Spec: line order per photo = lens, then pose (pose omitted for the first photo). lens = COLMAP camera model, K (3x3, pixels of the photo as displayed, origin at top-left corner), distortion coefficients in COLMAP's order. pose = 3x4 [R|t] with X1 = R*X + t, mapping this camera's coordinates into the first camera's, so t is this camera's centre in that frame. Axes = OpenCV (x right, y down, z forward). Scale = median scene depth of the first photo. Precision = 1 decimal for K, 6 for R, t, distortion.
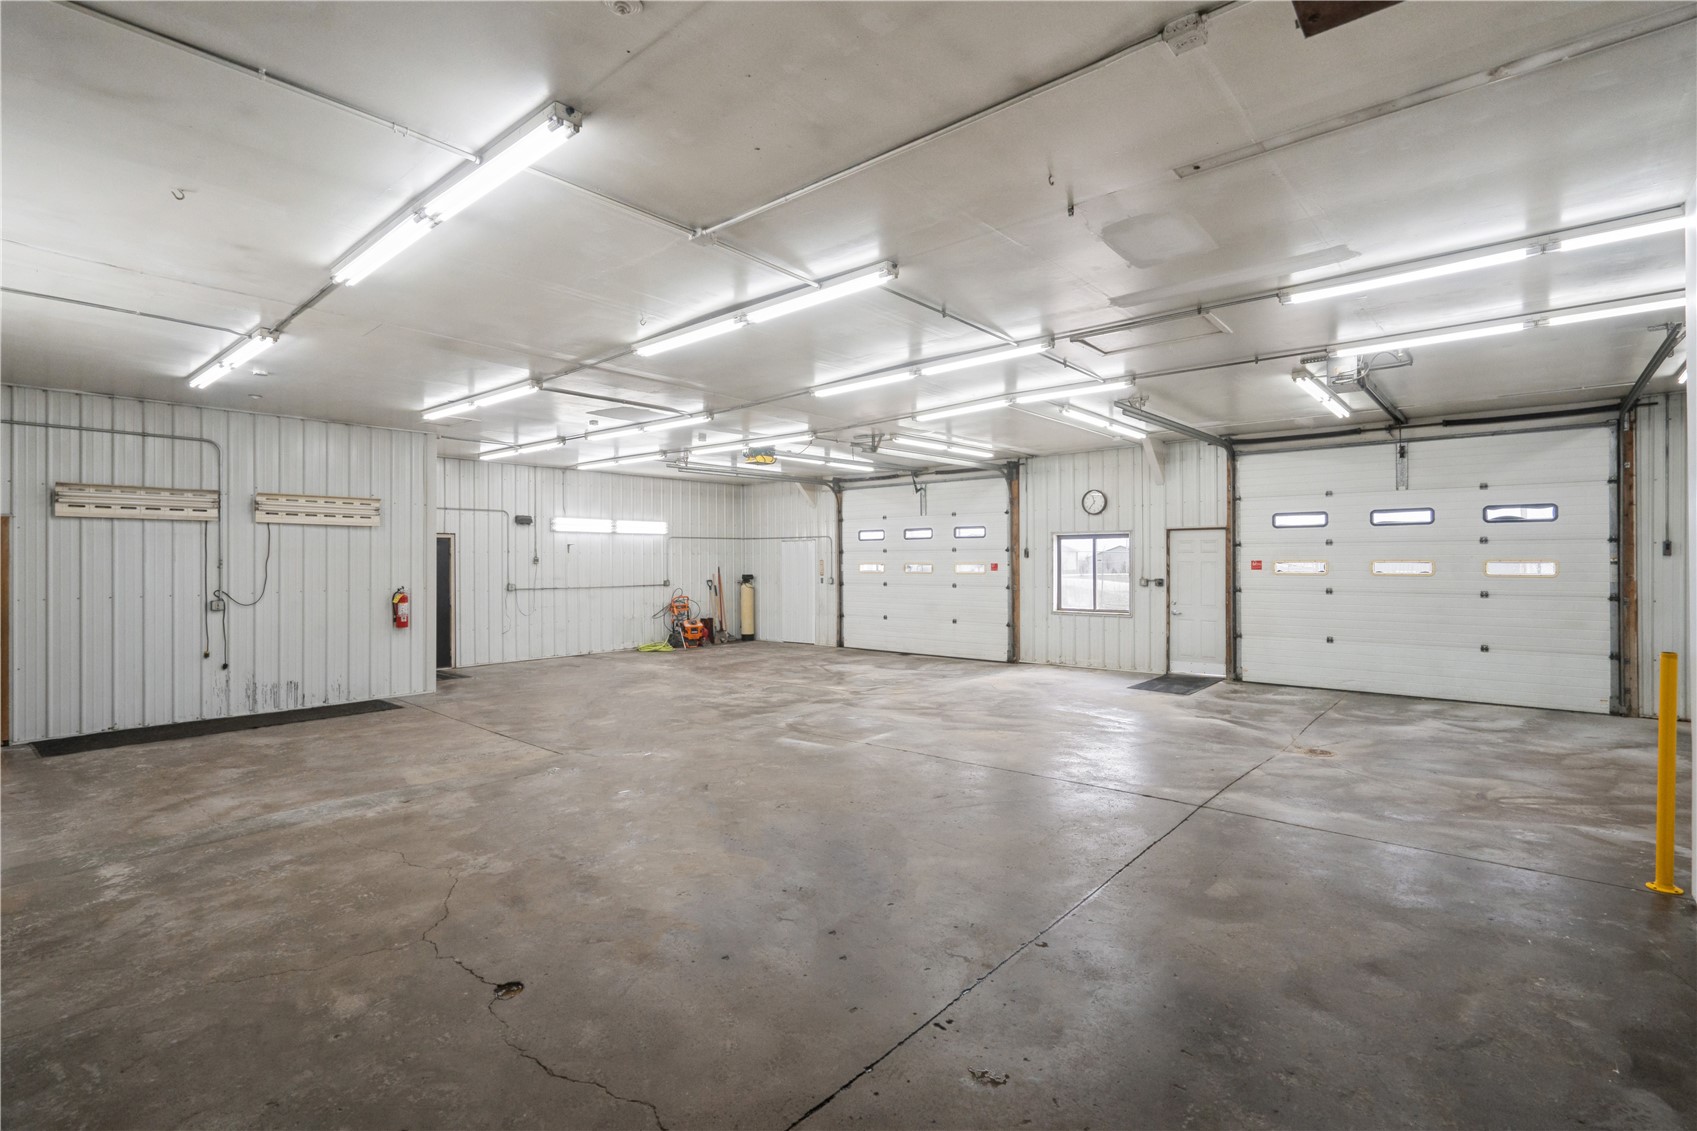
lens RADIAL K [[789.1, 0, 846.7], [0, 789.1, 560.0], [0, 0, 1]] dist [-0.002347, -0.003292]
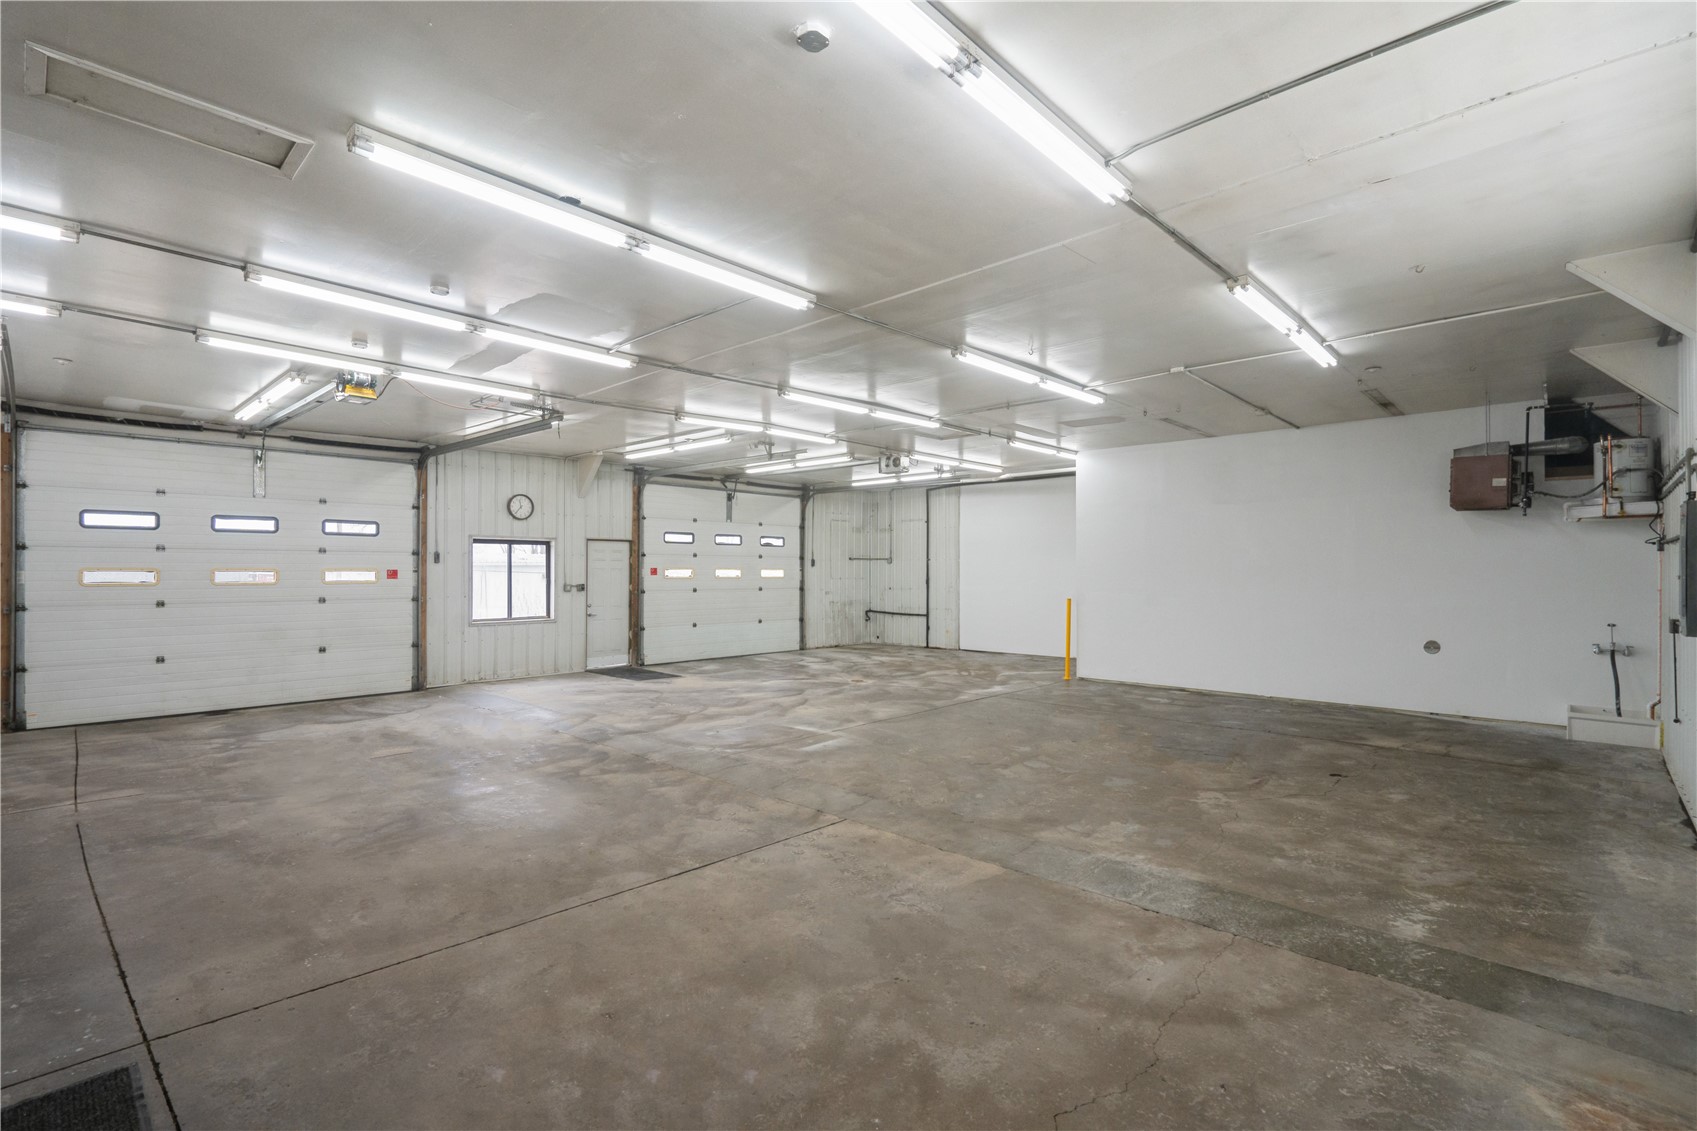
lens RADIAL K [[789.1, 0, 844.3], [0, 789.1, 569.2], [0, 0, 1]] dist [-0.002347, -0.003292]
pose [[0.040265, 0.003920, 0.999181, -0.736571], [-0.003376, 0.999987, -0.003787, 0.006746], [-0.999183, -0.003221, 0.040277, 0.642833]]
